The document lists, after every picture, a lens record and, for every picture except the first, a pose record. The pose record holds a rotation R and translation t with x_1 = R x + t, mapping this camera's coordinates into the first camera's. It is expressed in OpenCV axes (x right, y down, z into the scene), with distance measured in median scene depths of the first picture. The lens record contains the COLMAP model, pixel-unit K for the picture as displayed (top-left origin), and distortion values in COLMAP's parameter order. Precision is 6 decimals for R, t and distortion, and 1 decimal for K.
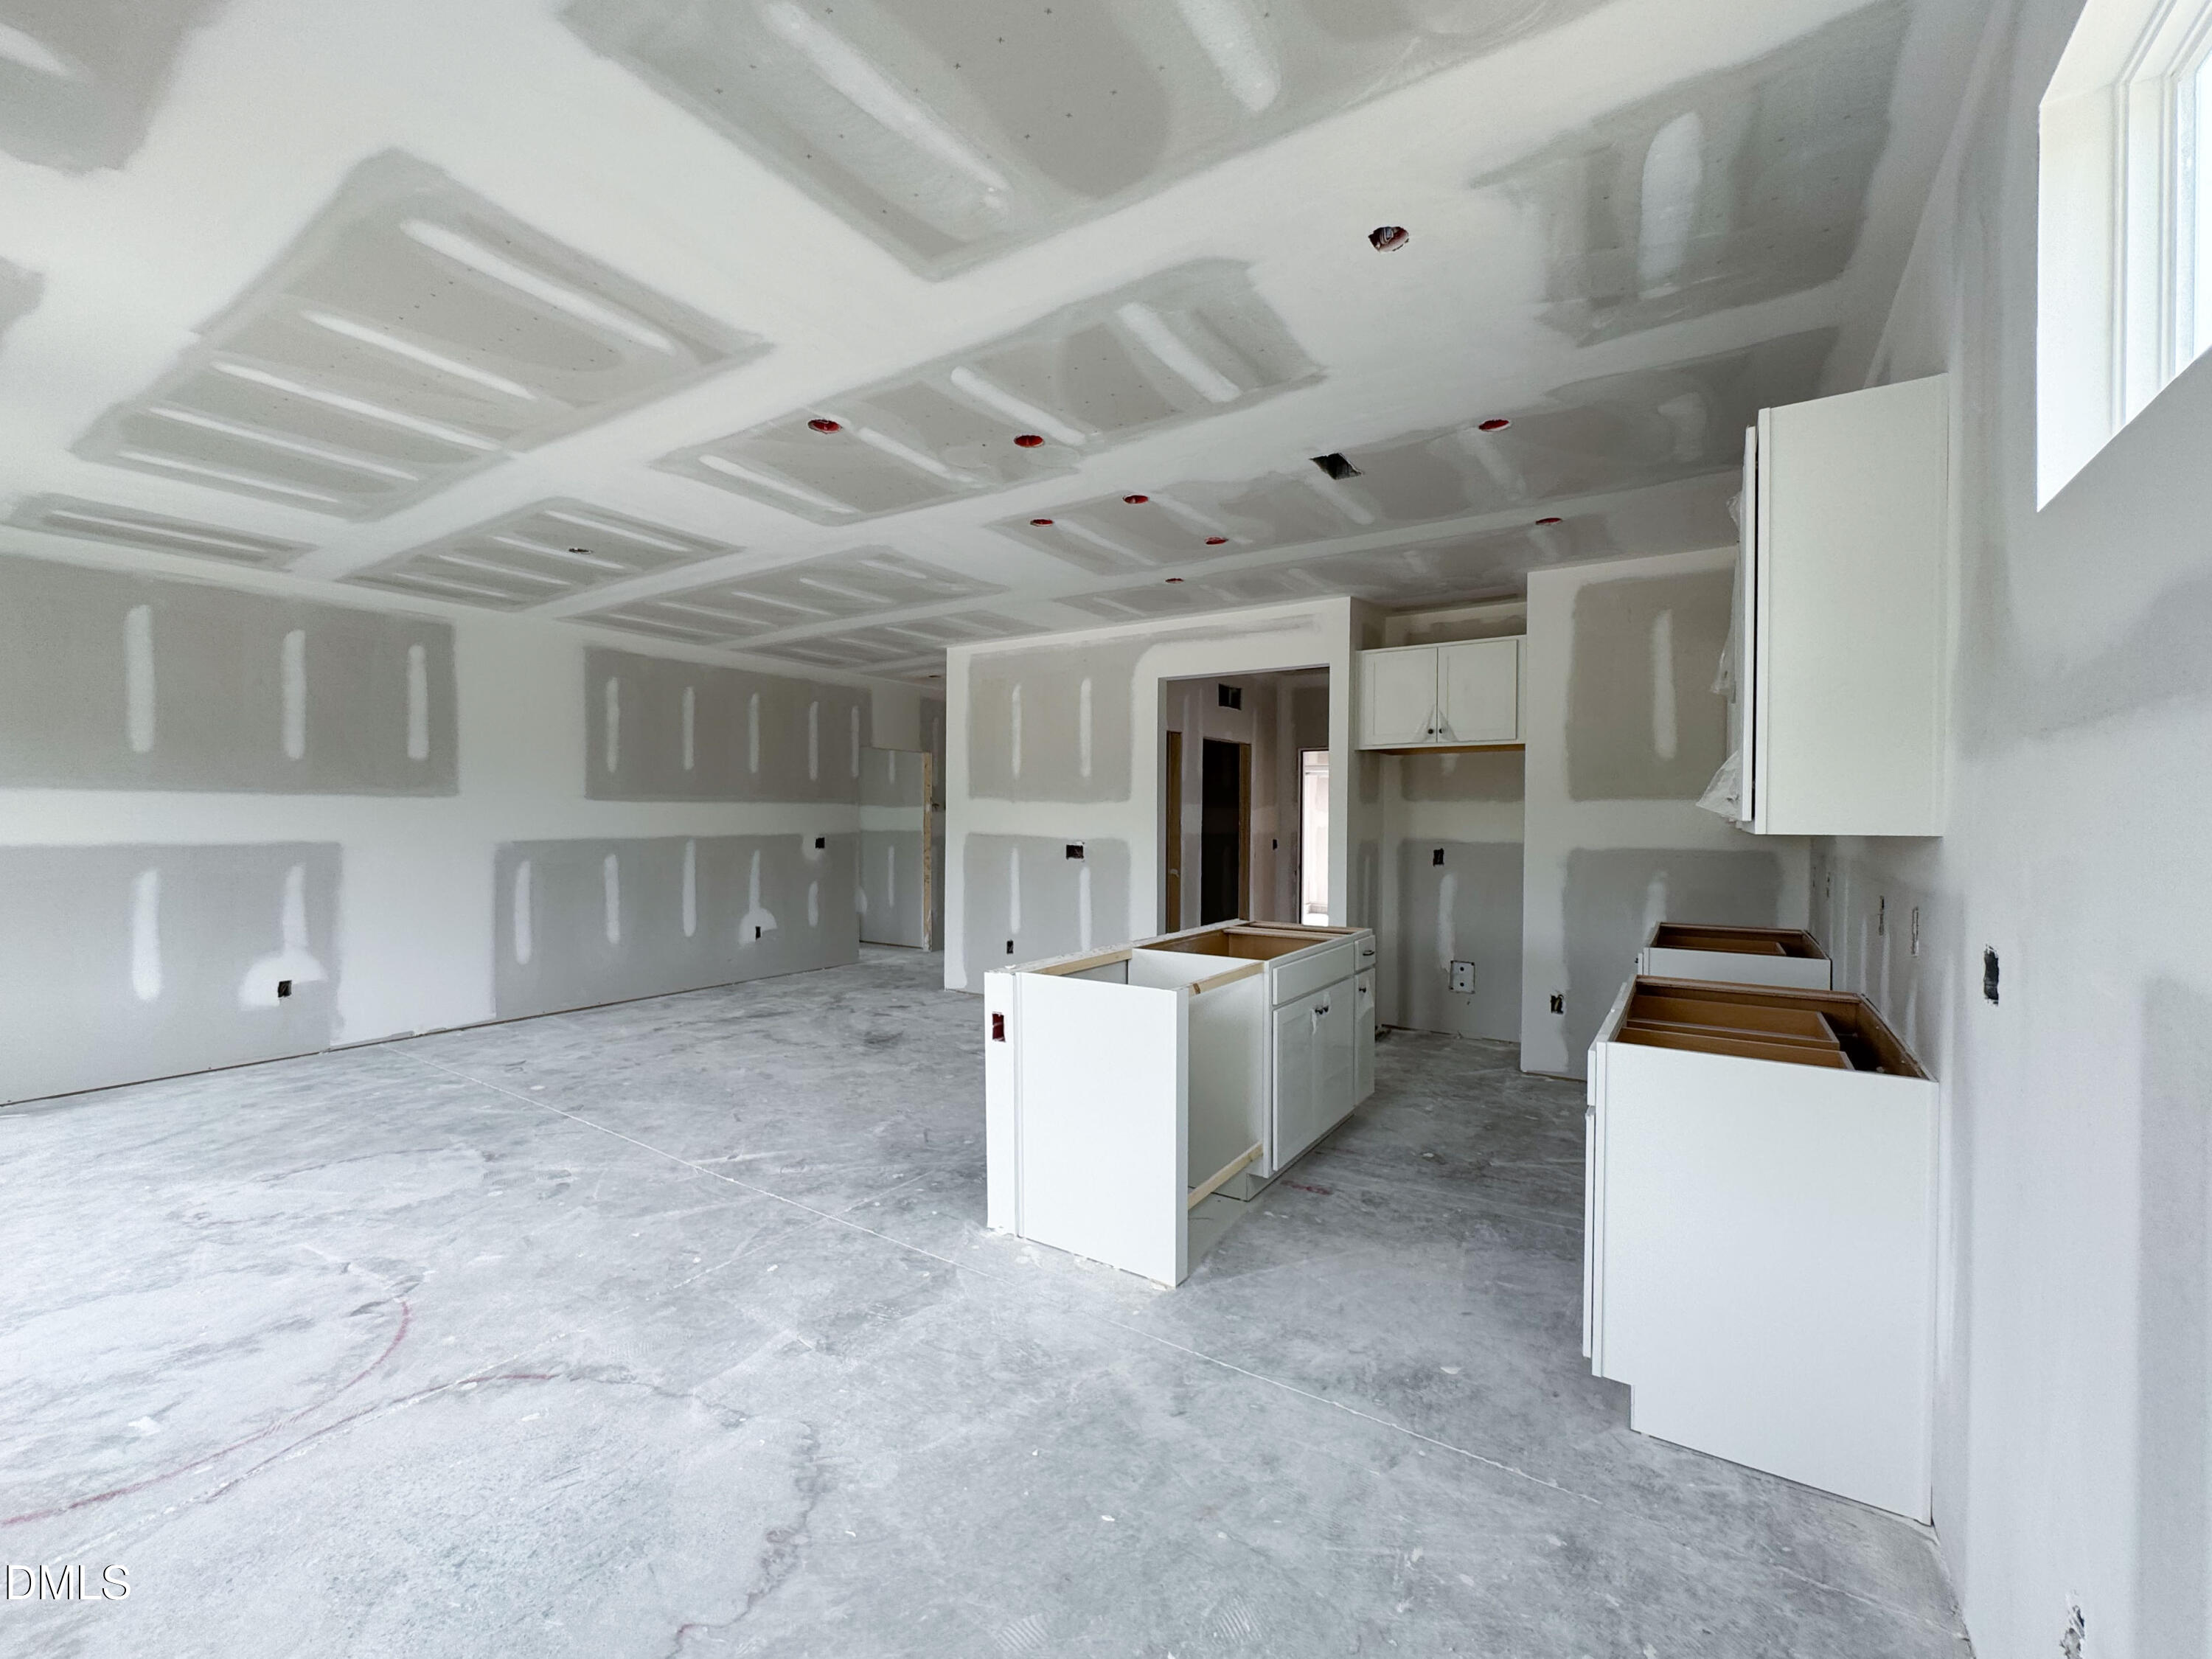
lens RADIAL K [[914.0, 0, 1106.0], [0, 914.0, 829.5], [0, 0, 1]] dist [-0.011972, -0.000101]
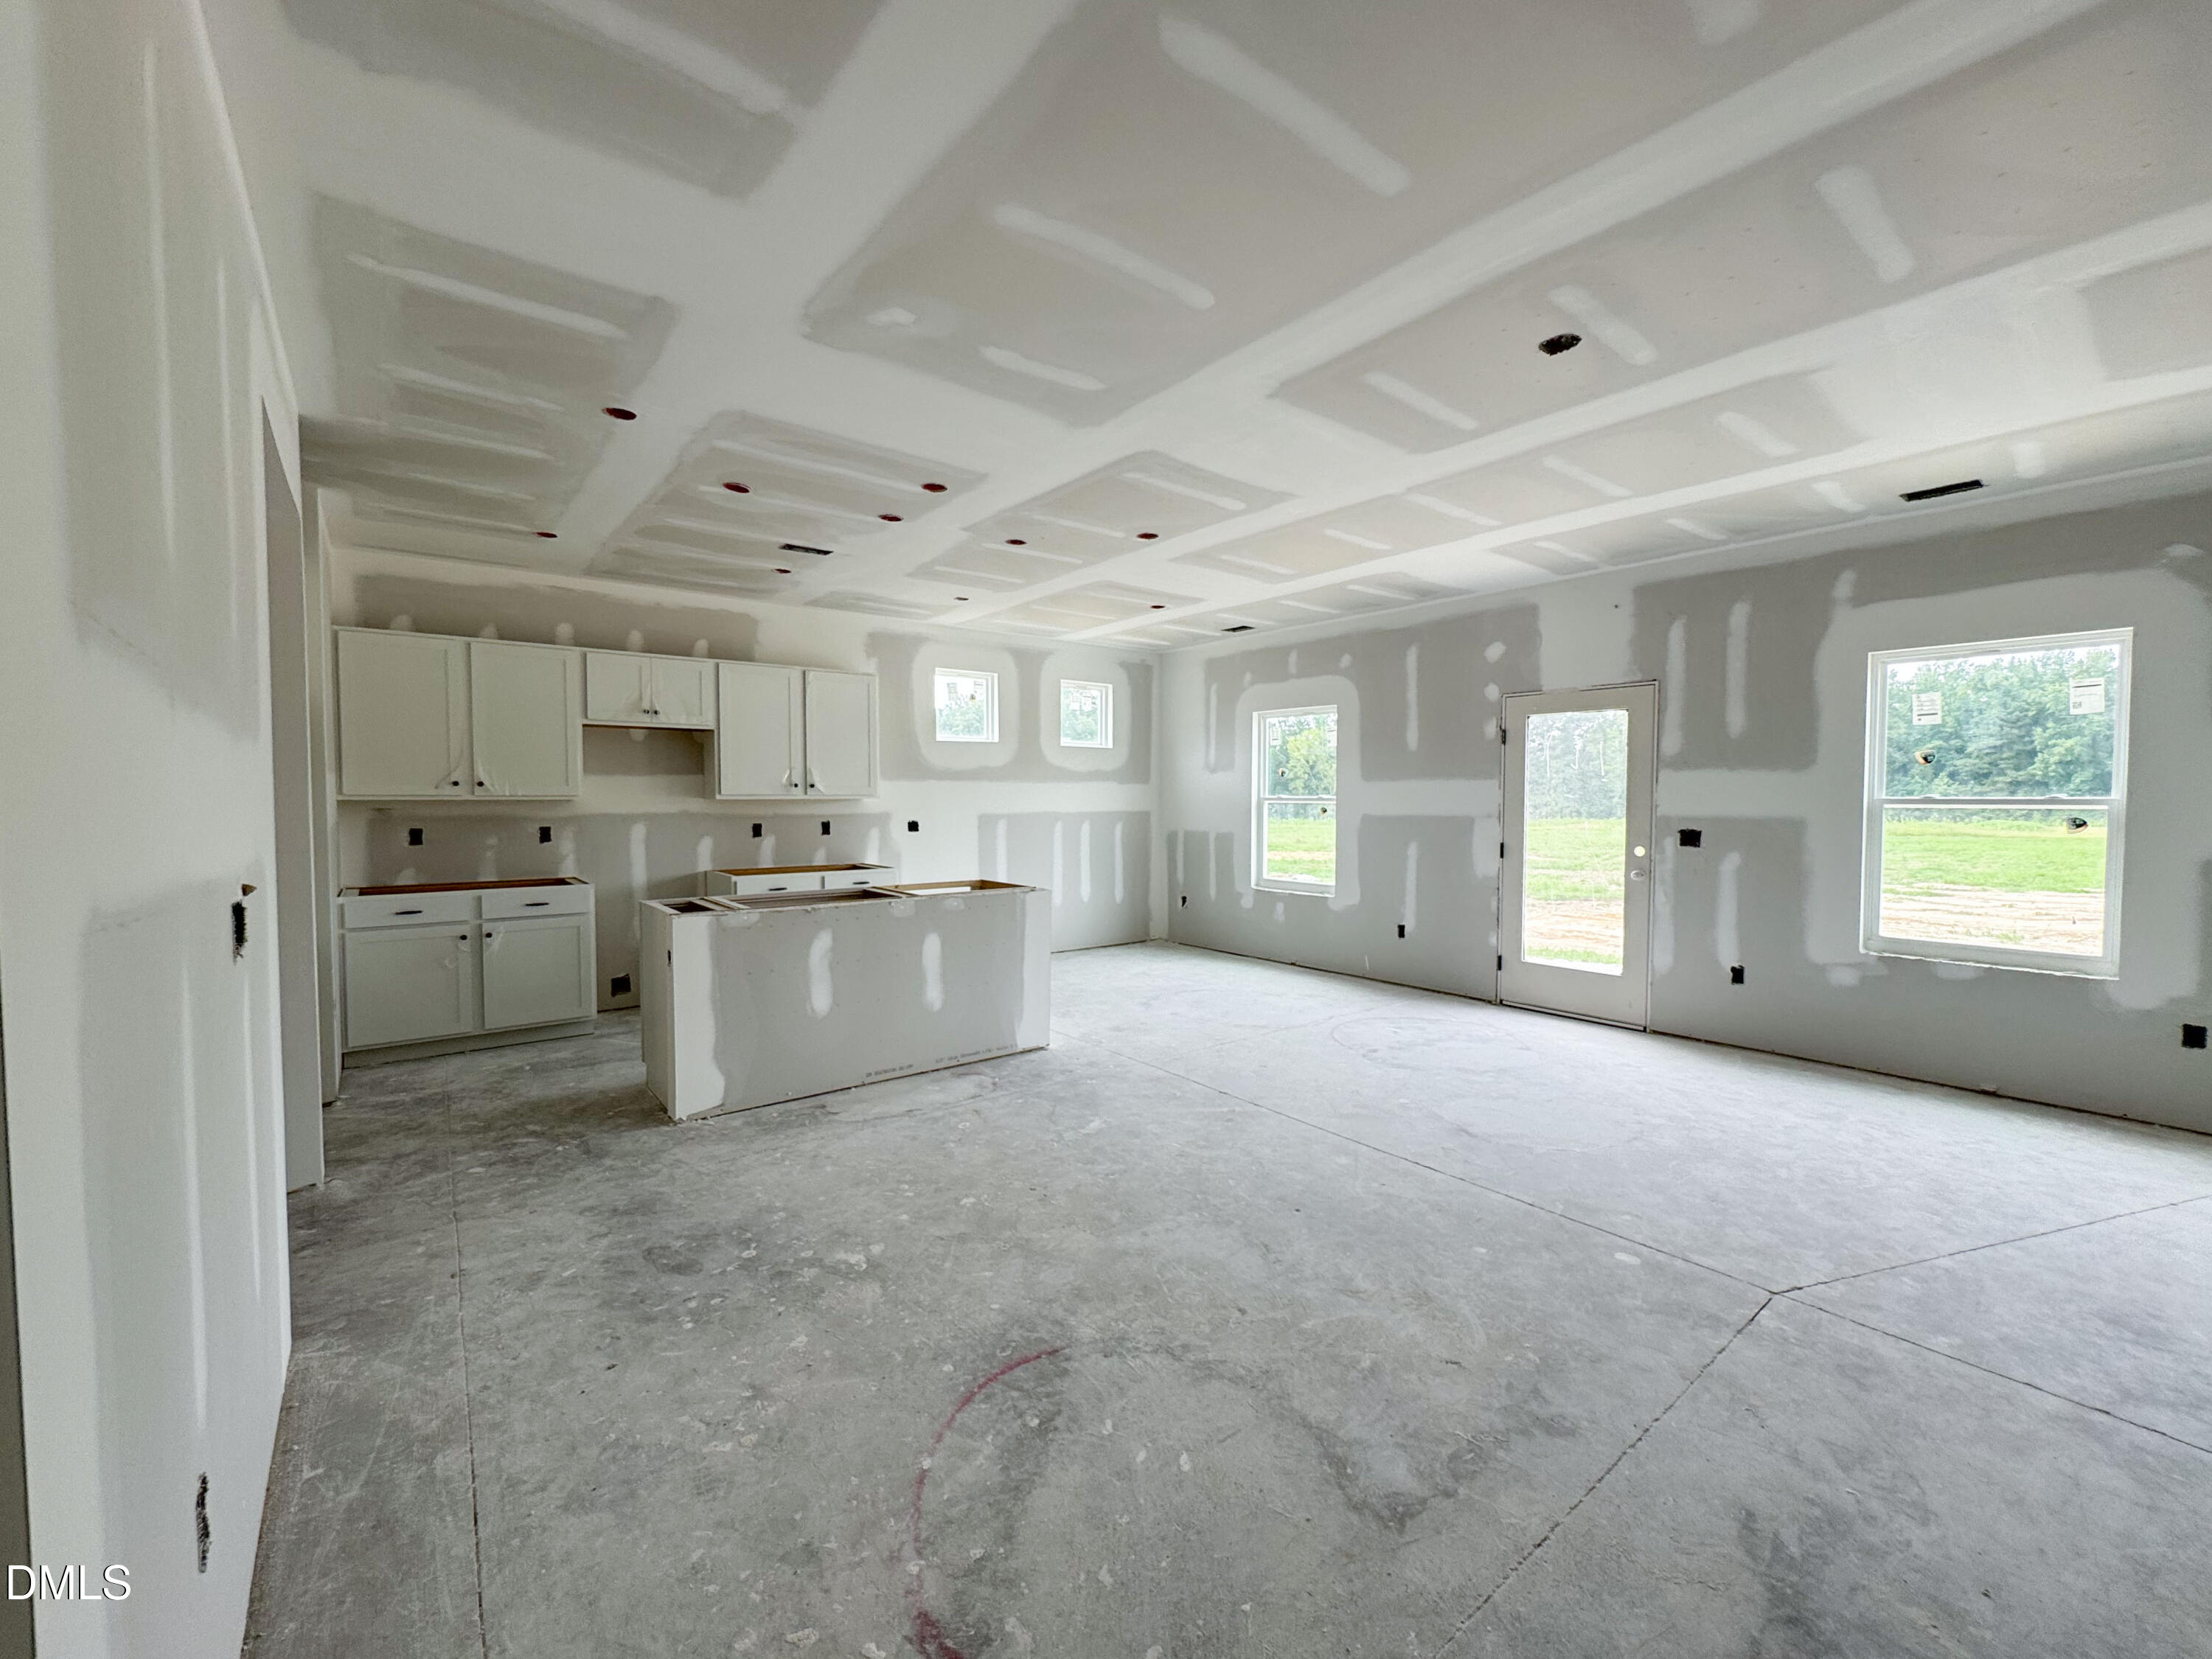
lens RADIAL K [[914.0, 0, 1106.0], [0, 914.0, 829.5], [0, 0, 1]] dist [-0.011972, -0.000101]
pose [[-0.947799, -0.016703, 0.318430, -0.542506], [-0.000925, 0.998767, 0.049637, -0.023790], [-0.318866, 0.046751, -0.946646, 1.832843]]
